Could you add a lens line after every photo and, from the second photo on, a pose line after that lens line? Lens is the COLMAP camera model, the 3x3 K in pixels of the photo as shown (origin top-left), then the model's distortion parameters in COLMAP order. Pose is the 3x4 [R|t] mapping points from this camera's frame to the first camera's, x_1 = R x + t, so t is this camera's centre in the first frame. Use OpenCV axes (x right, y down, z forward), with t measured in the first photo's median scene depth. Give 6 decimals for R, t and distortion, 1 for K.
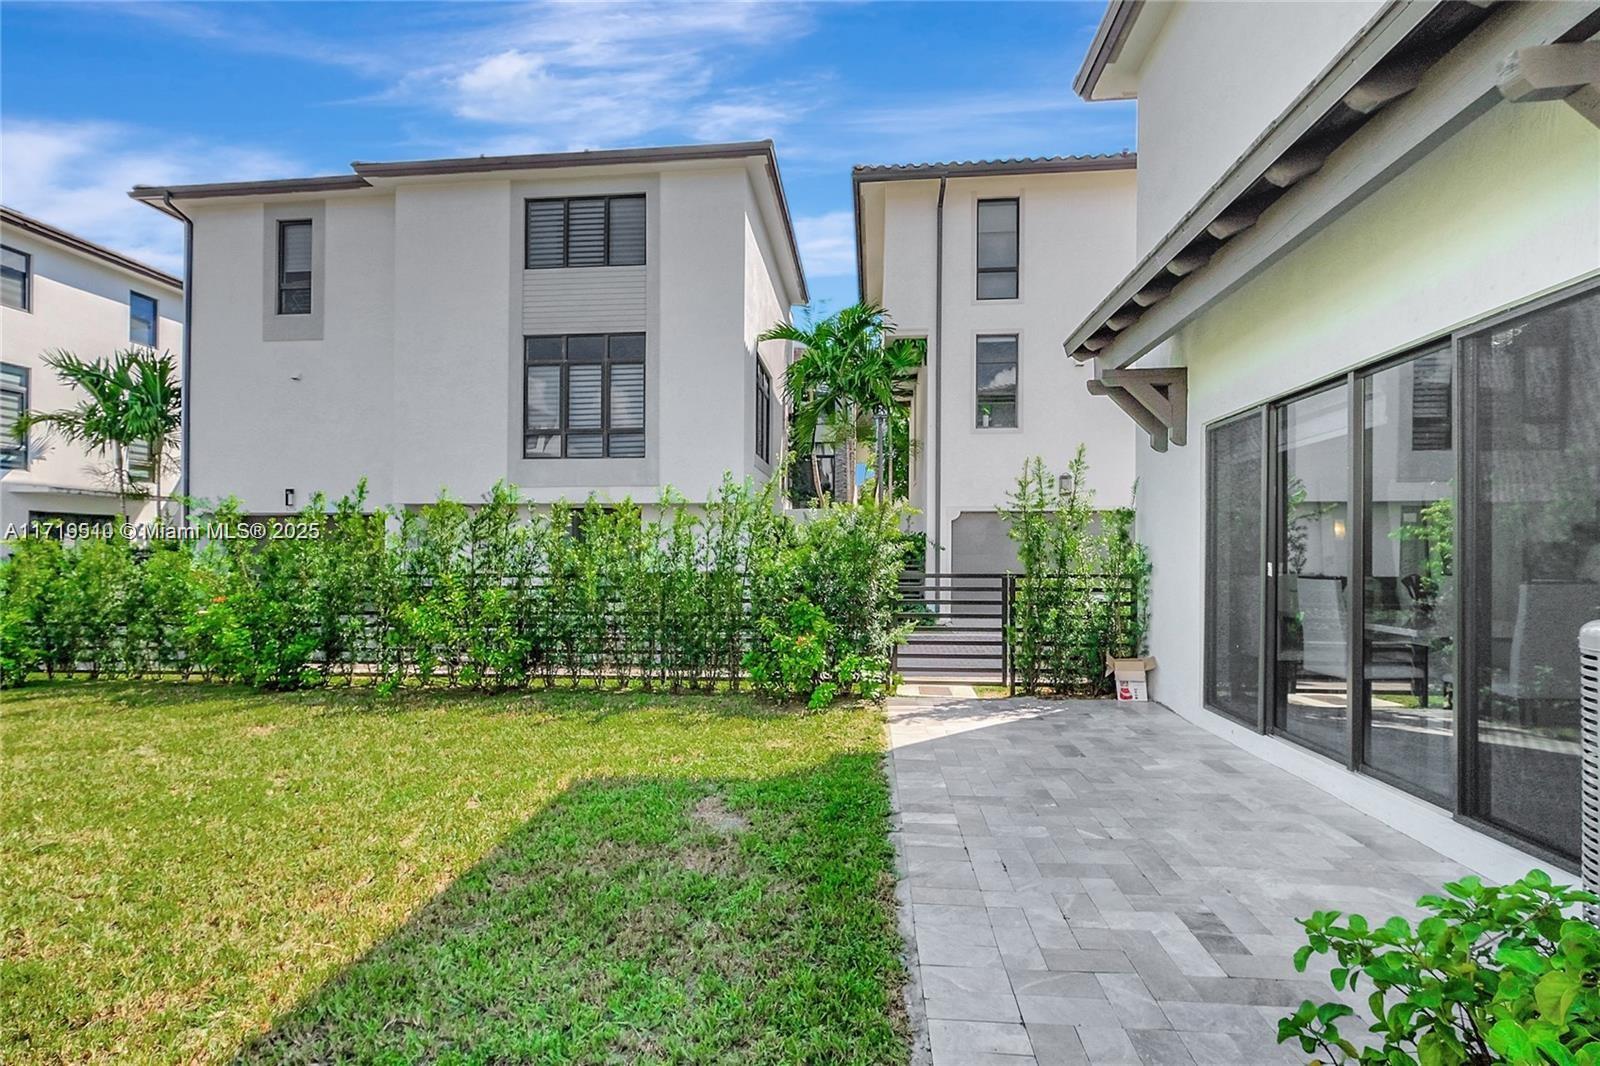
lens RADIAL K [[723.0, 0, 795.1], [0, 723.0, 551.4], [0, 0, 1]] dist [0.001602, 0.000361]
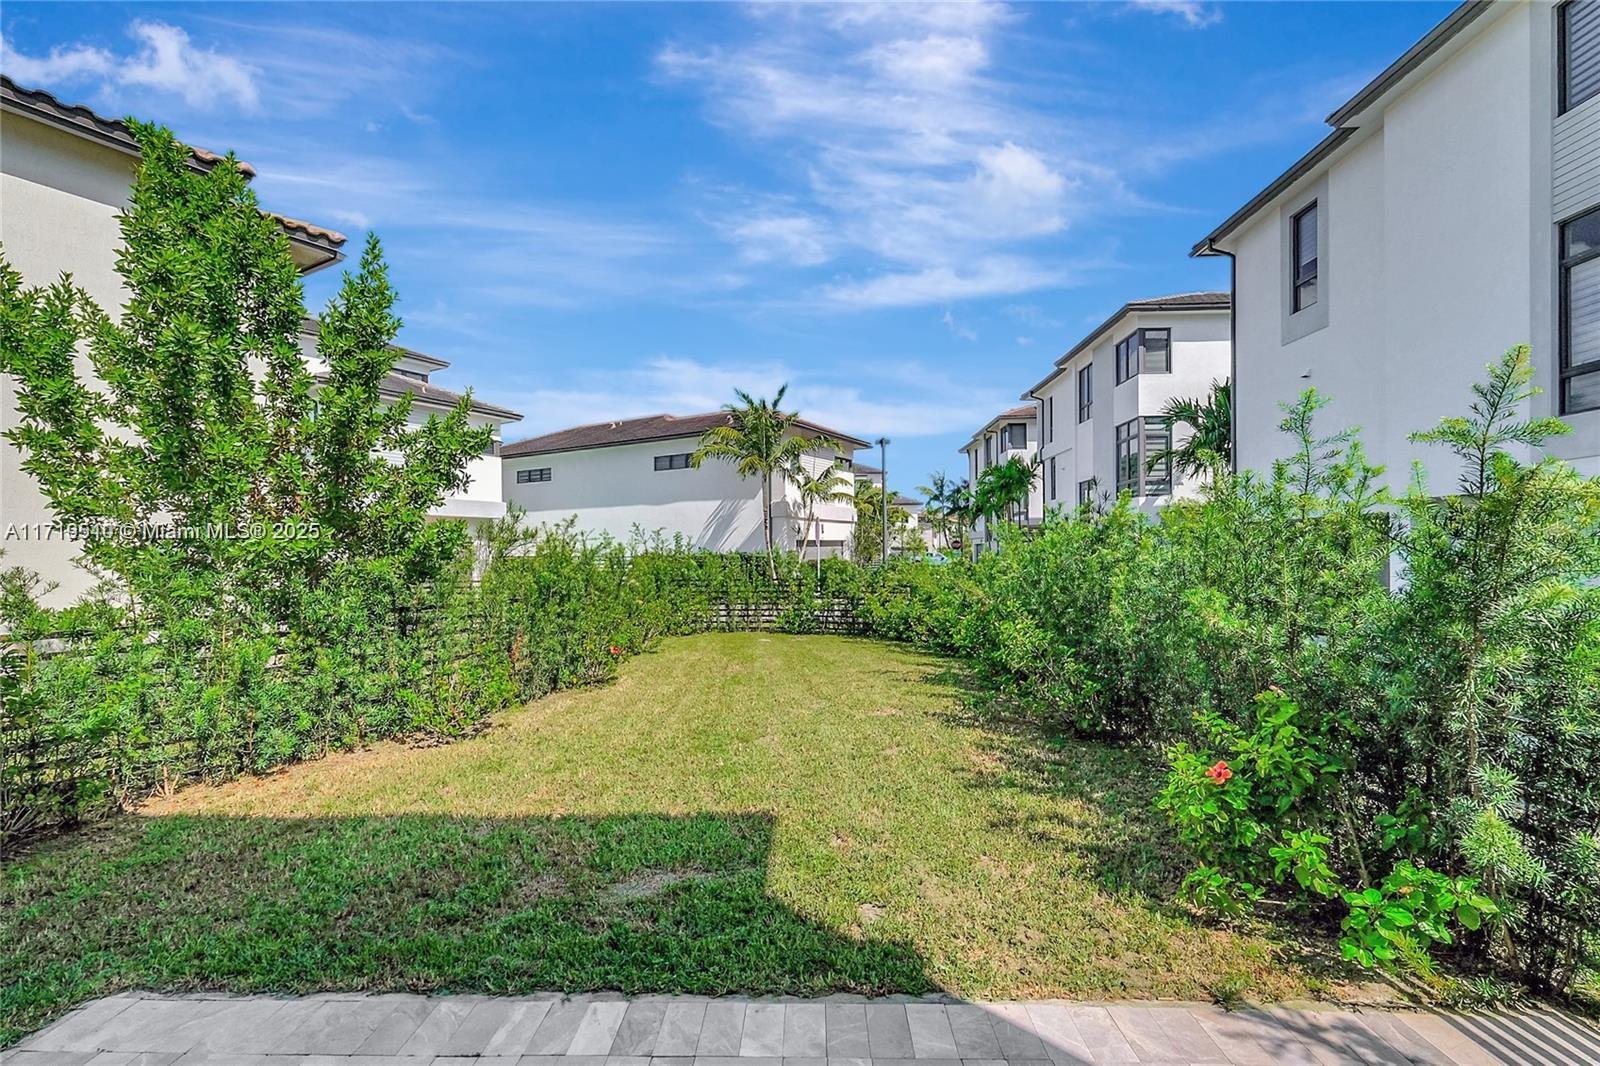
lens RADIAL K [[723.0, 0, 795.1], [0, 723.0, 551.4], [0, 0, 1]] dist [0.001602, 0.000361]
pose [[0.086513, -0.006606, -0.996229, 0.190480], [0.008332, 0.999948, -0.005907, -0.011281], [0.996216, -0.007790, 0.086563, 0.256879]]
